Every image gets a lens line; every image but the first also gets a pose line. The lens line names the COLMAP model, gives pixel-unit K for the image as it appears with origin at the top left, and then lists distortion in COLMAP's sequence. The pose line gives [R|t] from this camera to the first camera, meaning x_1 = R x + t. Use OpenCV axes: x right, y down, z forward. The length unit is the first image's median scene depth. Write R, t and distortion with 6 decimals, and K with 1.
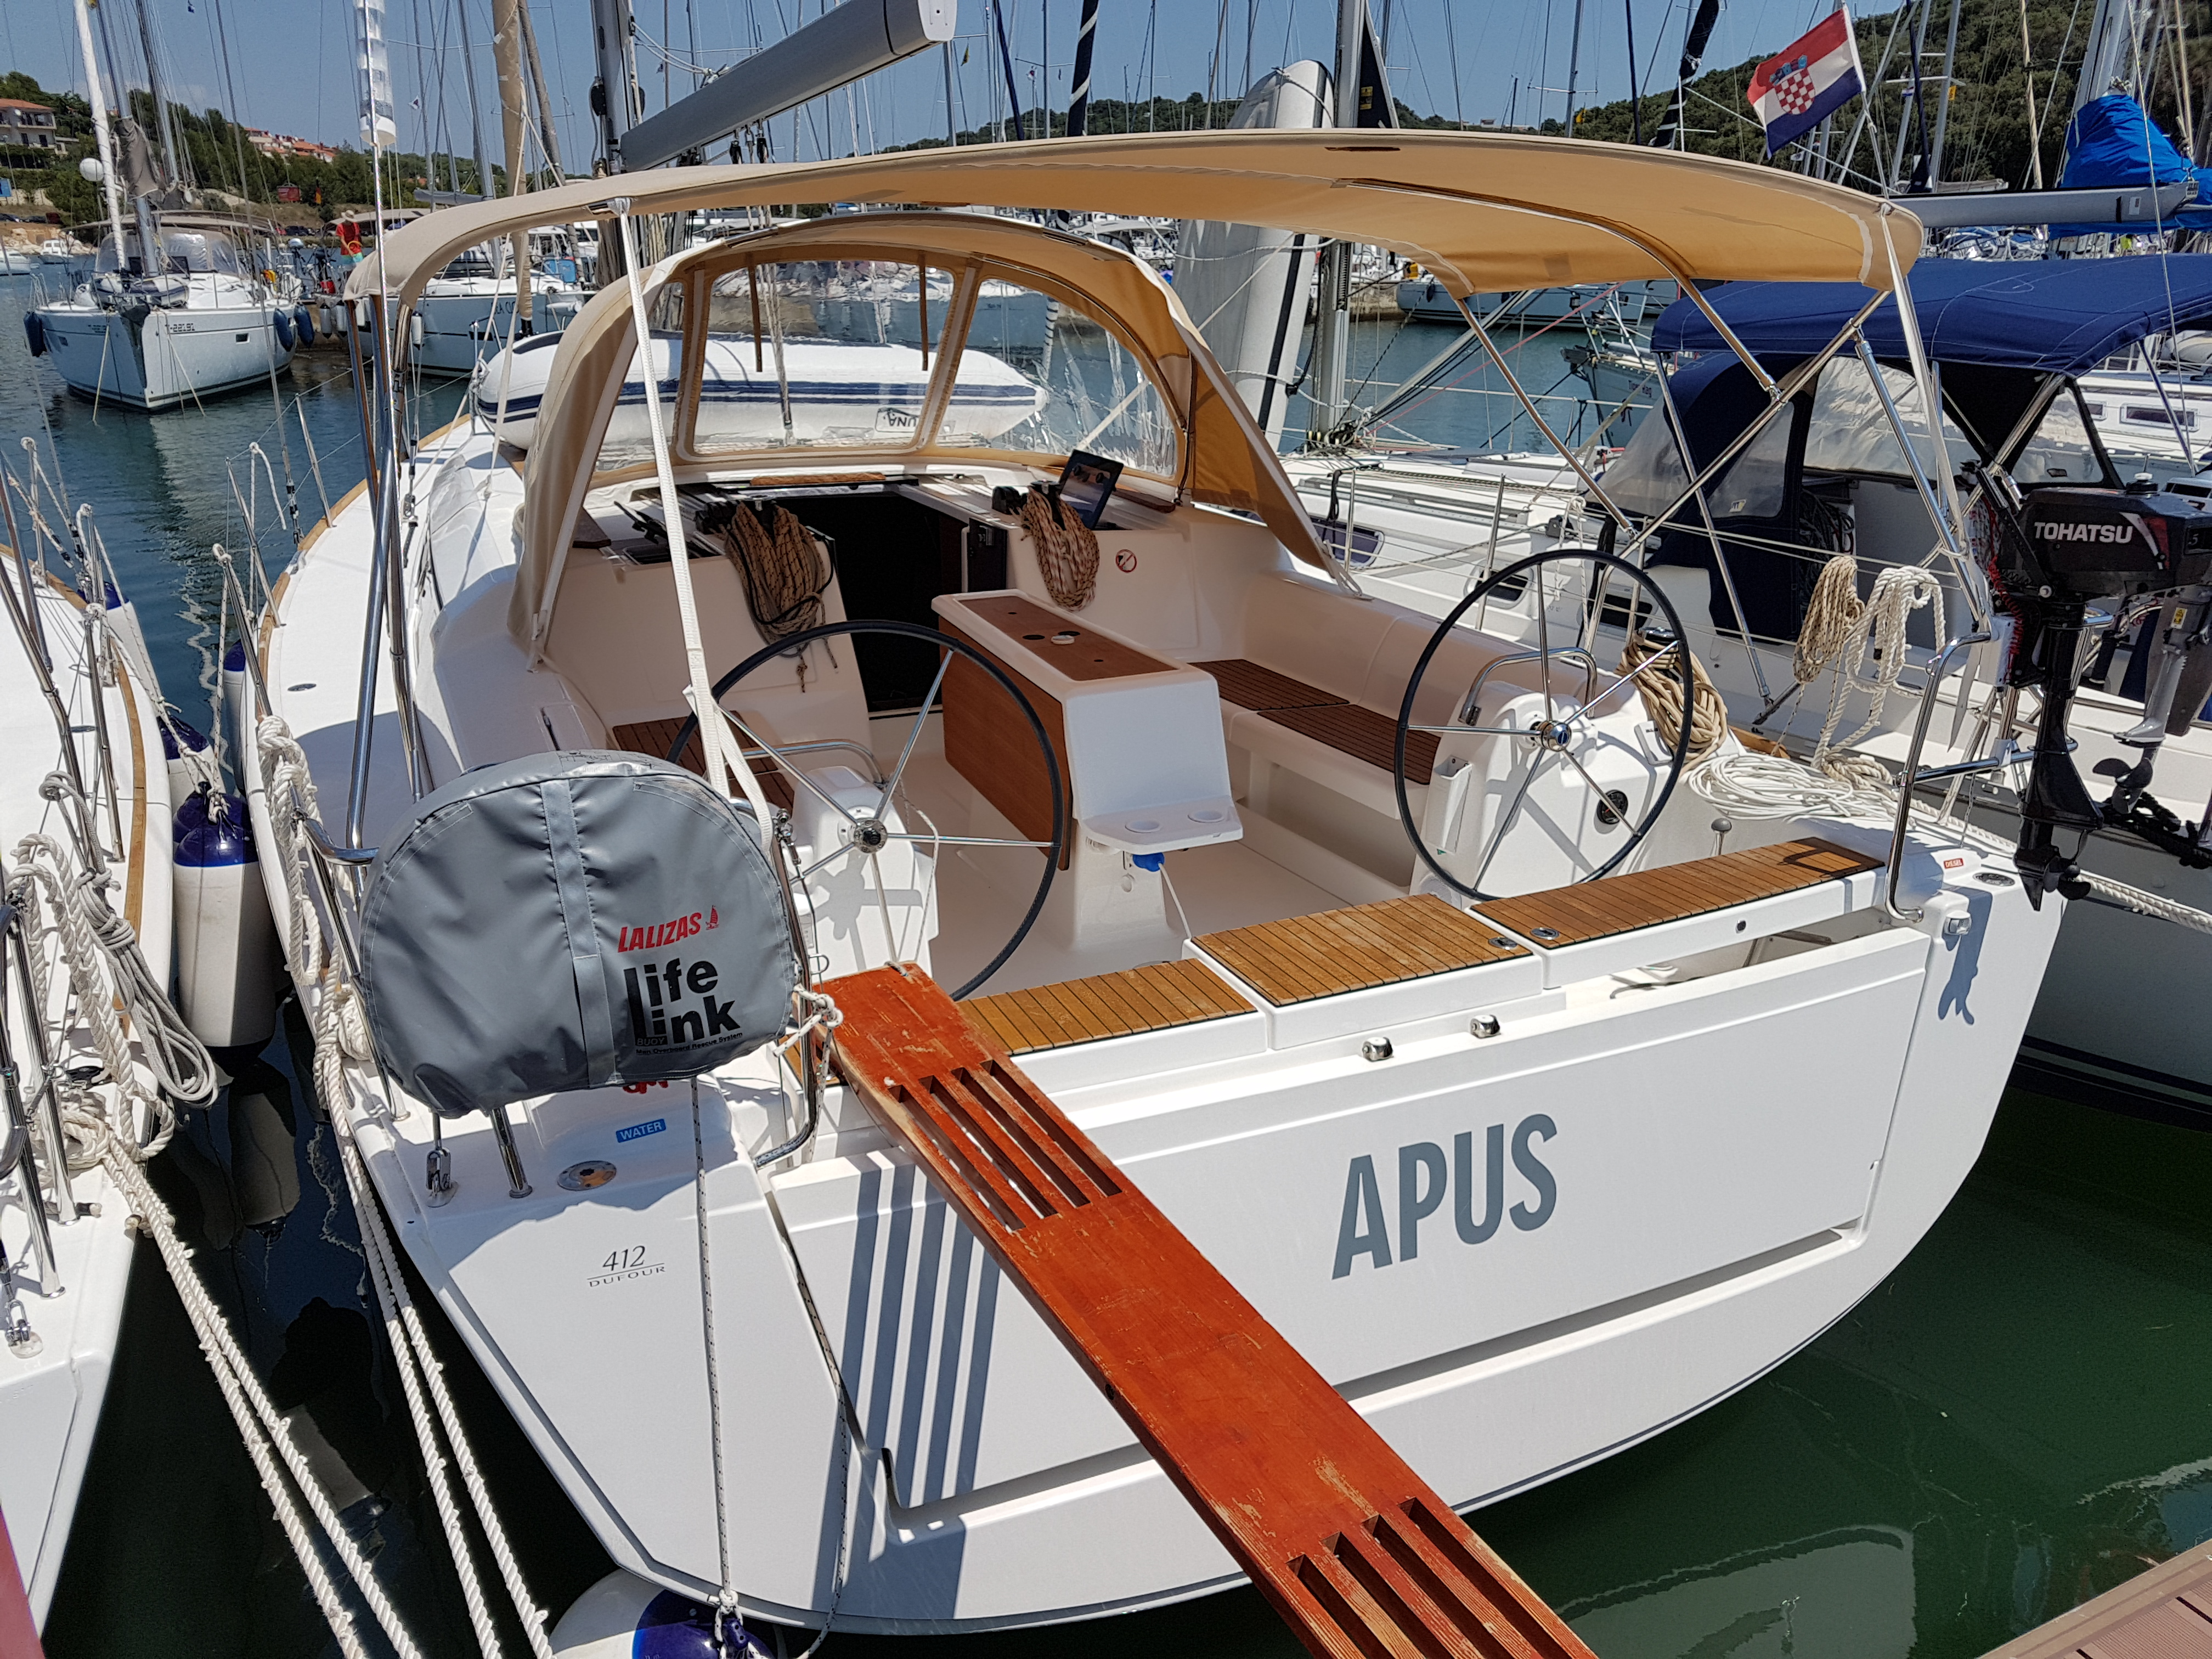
lens RADIAL K [[1662.2, 0, 1102.9], [0, 1662.2, 934.1], [0, 0, 1]] dist [0.173605, -0.204251]
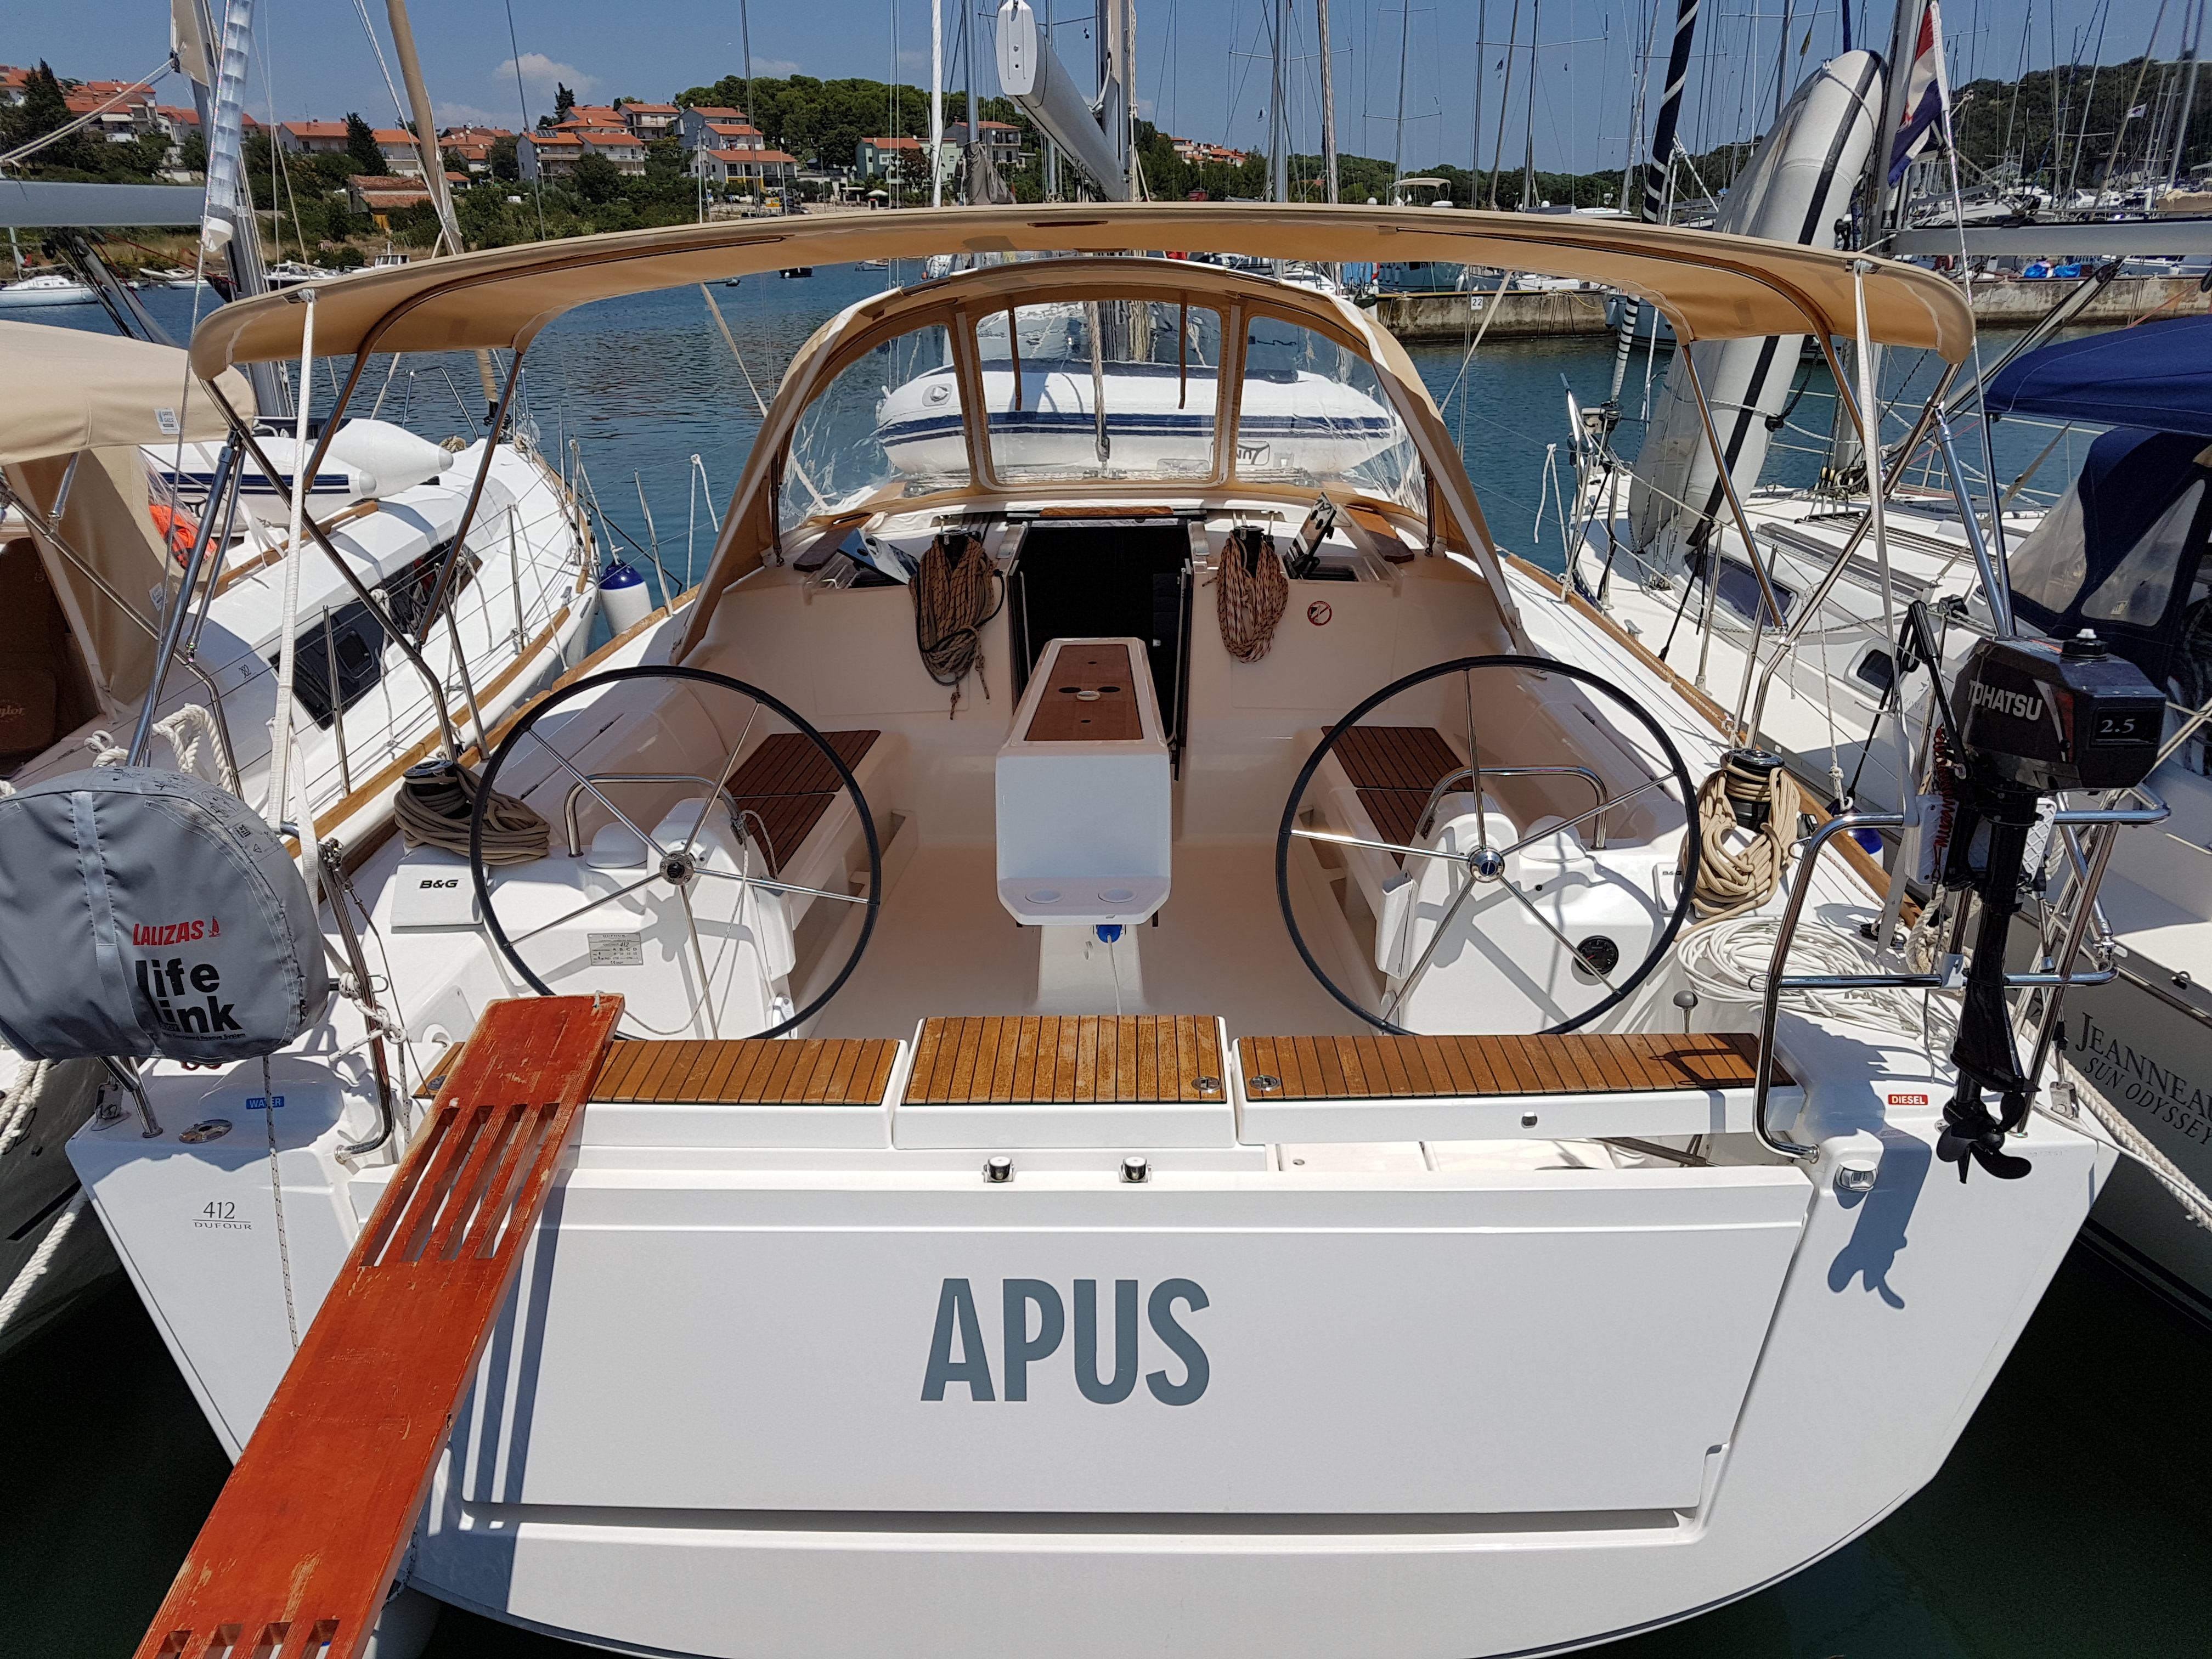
lens RADIAL K [[1688.9, 0, 1166.3], [0, 1688.9, 934.0], [0, 0, 1]] dist [0.167428, -0.227607]
pose [[0.892046, 0.155326, -0.424414, 0.603406], [-0.154893, 0.987284, 0.035764, -0.106085], [0.424572, 0.033836, 0.904762, 0.164020]]
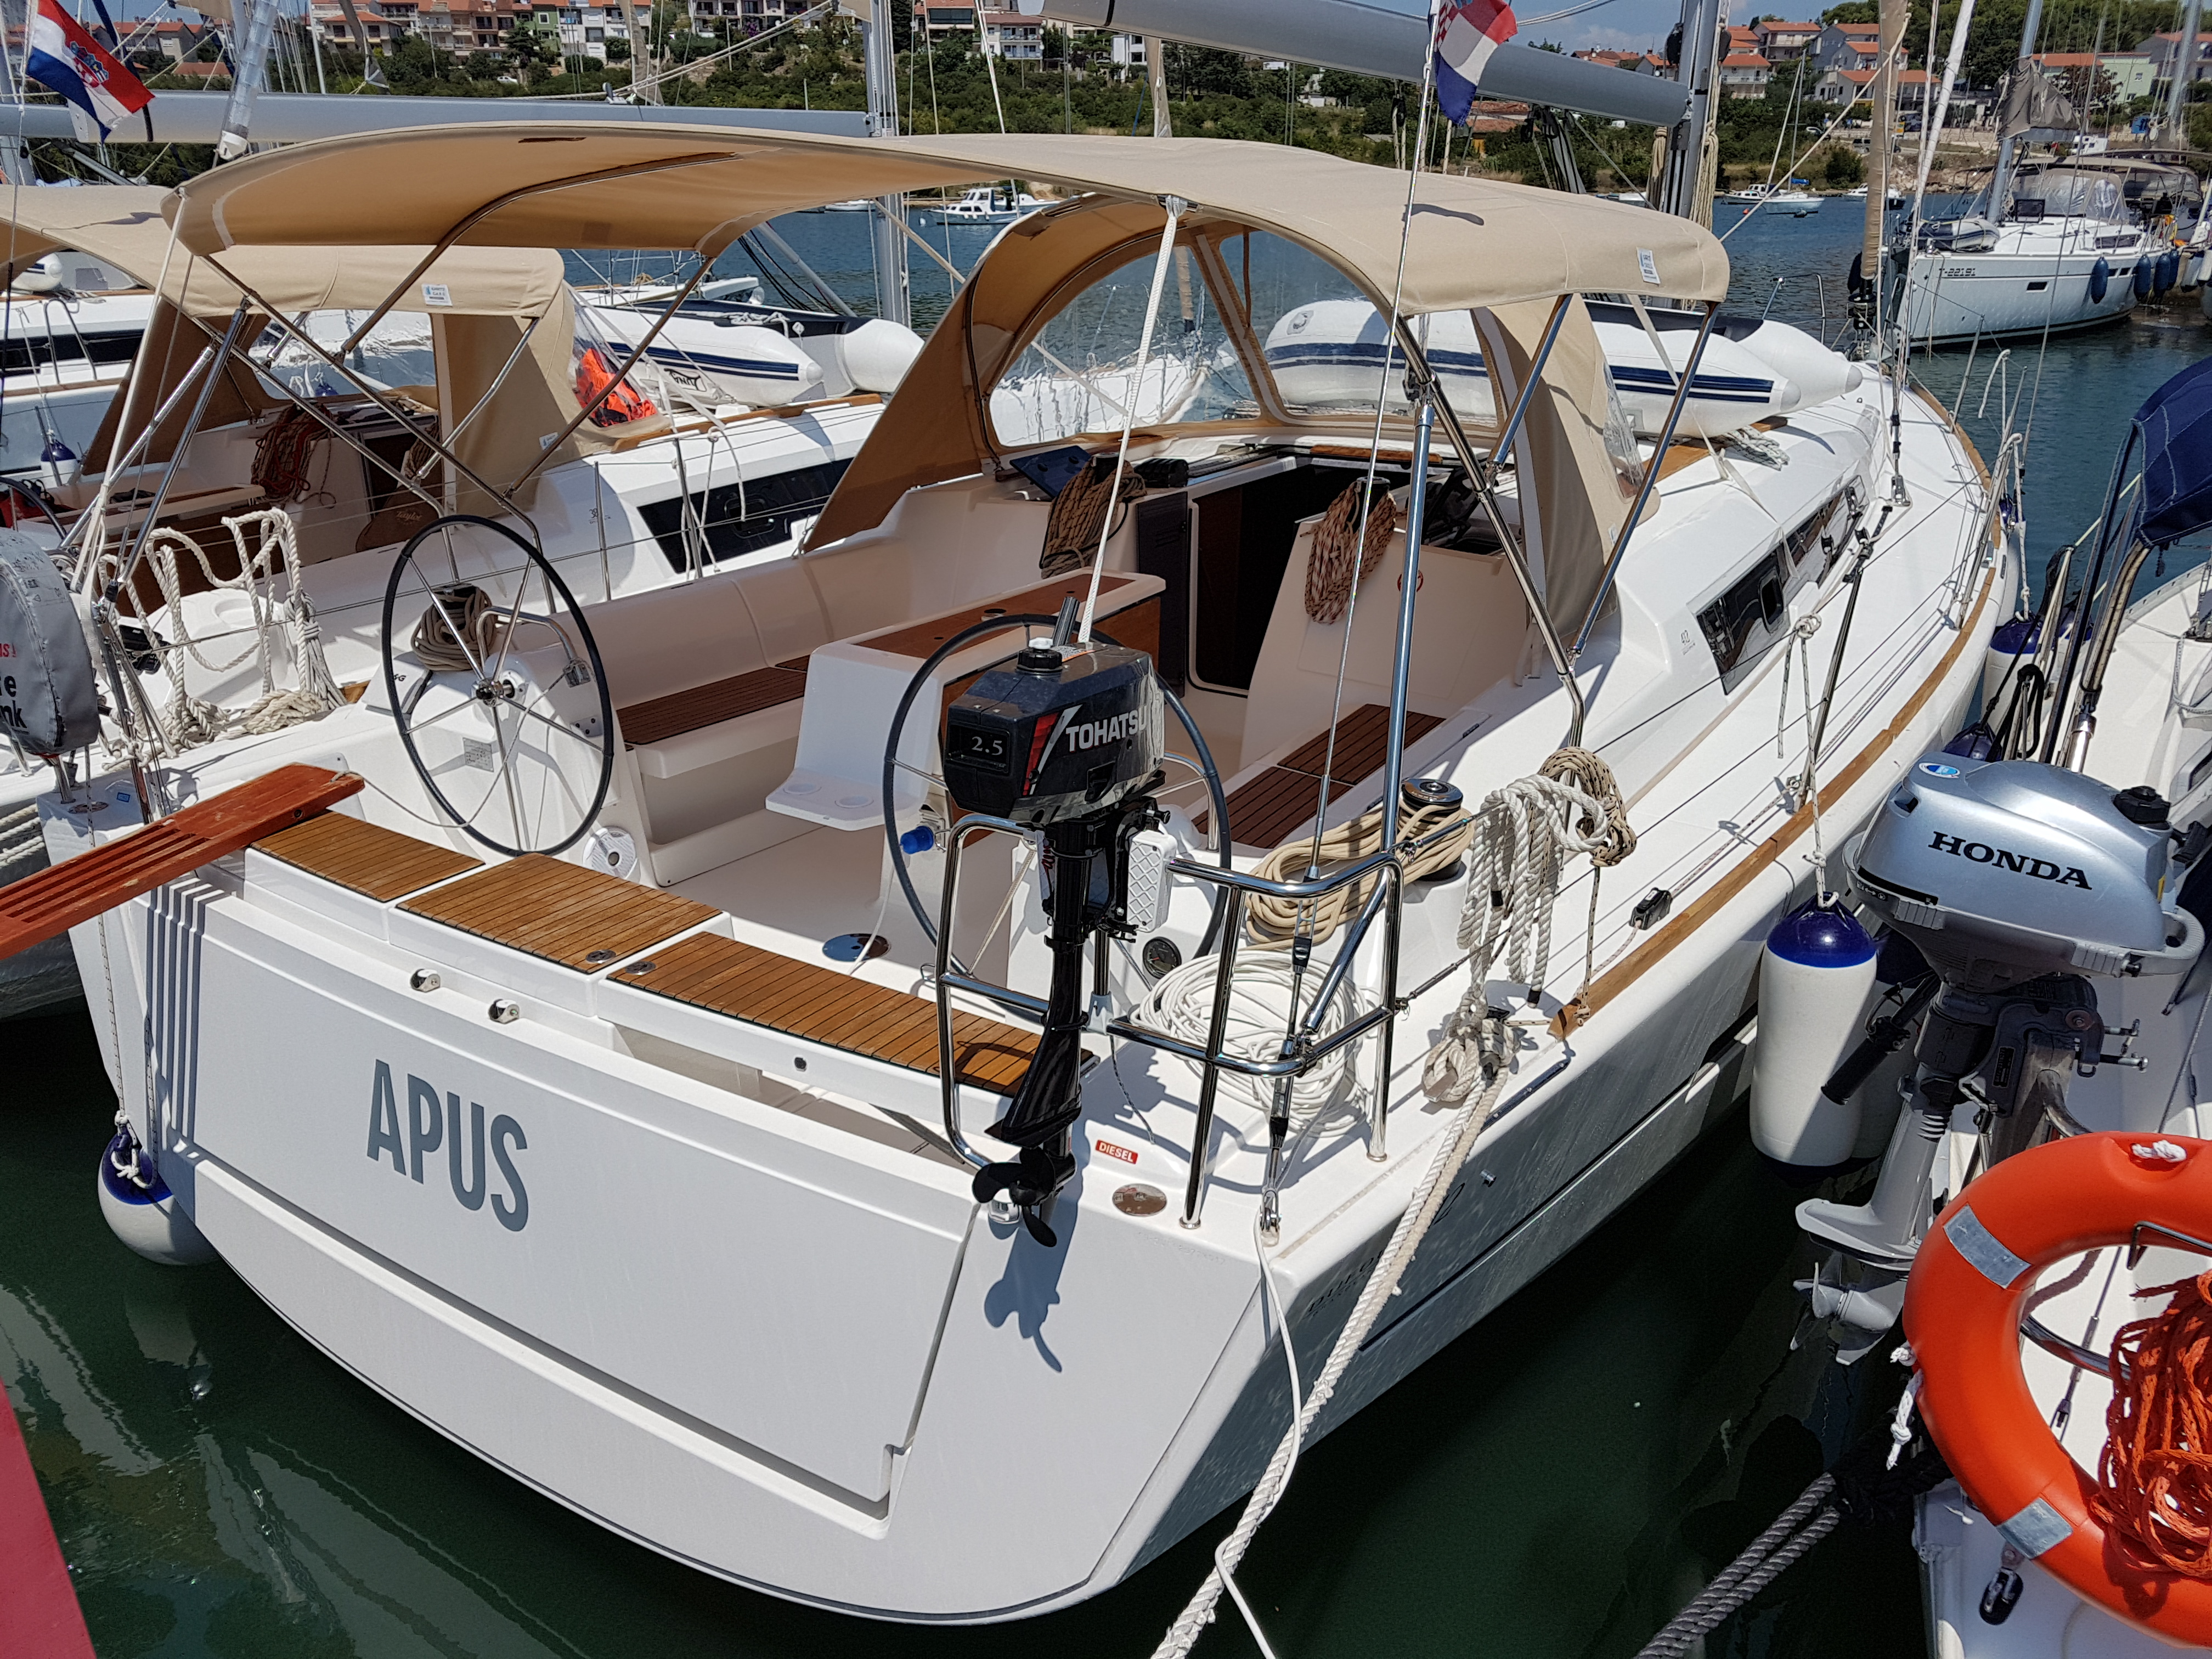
lens RADIAL K [[1662.2, 0, 1102.9], [0, 1662.2, 934.1], [0, 0, 1]] dist [0.173605, -0.204251]
pose [[0.502851, 0.348822, -0.790863, 1.163542], [-0.324907, 0.924136, 0.201020, -0.298653], [0.800985, 0.155874, 0.578037, 0.683629]]
